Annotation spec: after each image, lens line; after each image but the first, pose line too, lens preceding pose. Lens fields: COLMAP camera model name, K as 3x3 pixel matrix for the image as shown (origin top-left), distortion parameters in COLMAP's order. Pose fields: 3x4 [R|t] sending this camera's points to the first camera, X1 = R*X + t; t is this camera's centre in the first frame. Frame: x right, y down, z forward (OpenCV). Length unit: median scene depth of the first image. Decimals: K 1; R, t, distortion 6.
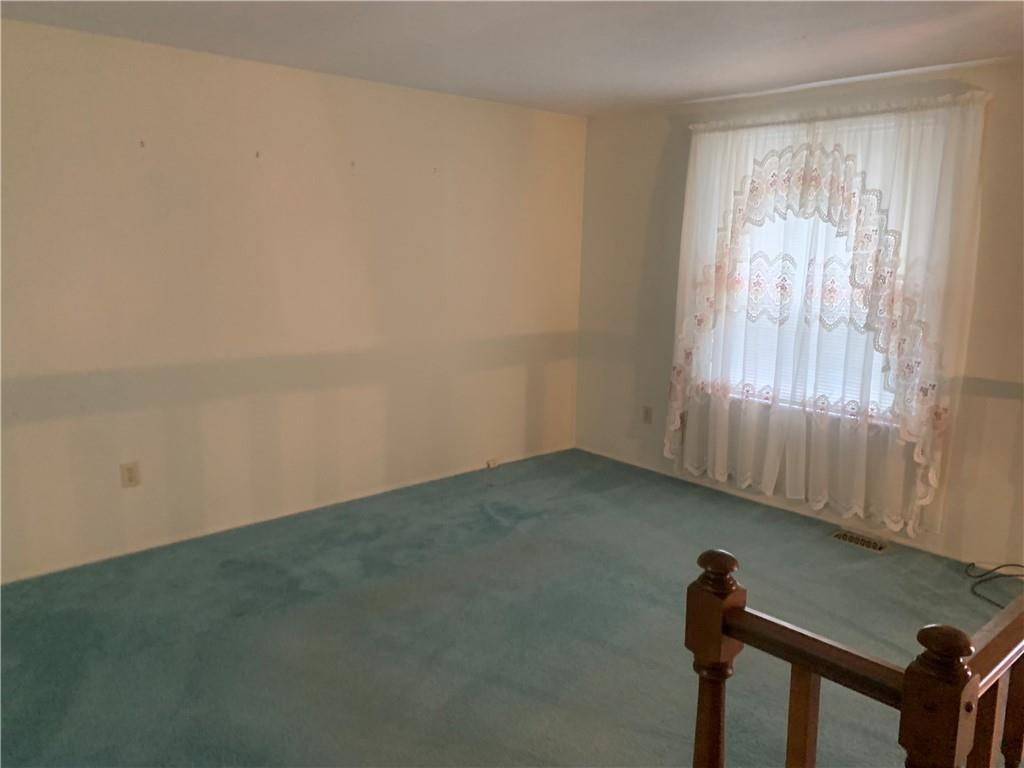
lens RADIAL K [[776.1, 0, 531.0], [0, 776.1, 362.7], [0, 0, 1]] dist [0.027186, -0.057975]
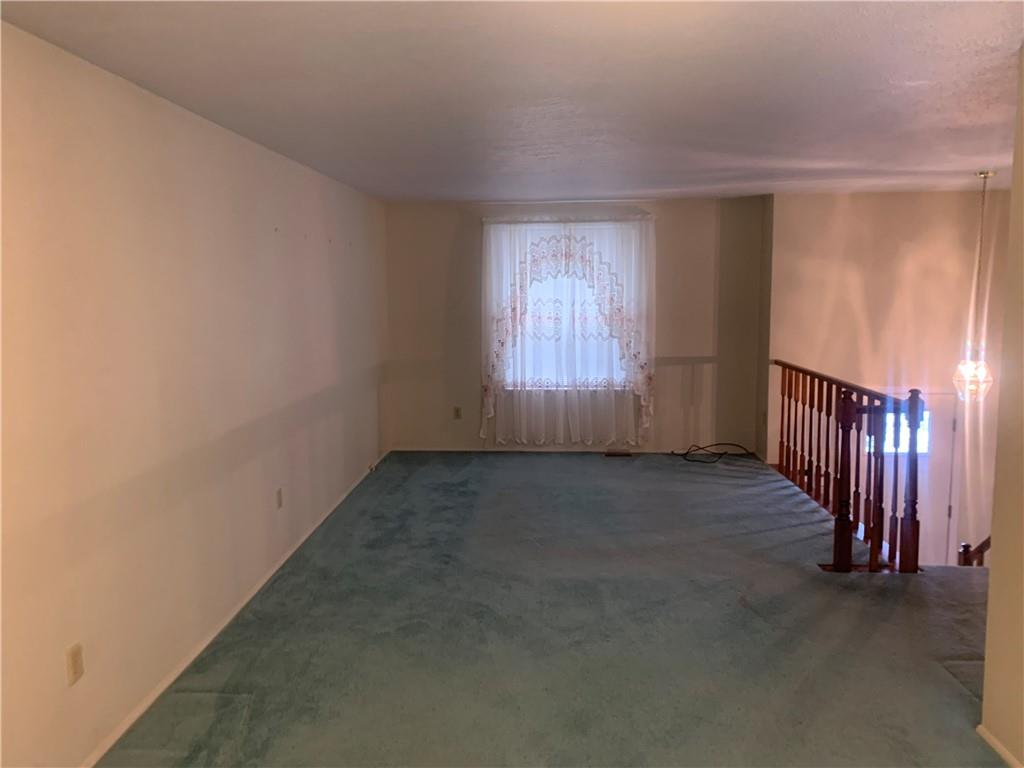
lens RADIAL K [[776.1, 0, 510.2], [0, 776.1, 381.6], [0, 0, 1]] dist [0.027186, -0.057975]
pose [[0.705822, -0.115293, 0.698944, -0.986125], [0.133679, 0.990617, 0.028412, -0.024085], [-0.695662, 0.073381, 0.714611, -0.126442]]
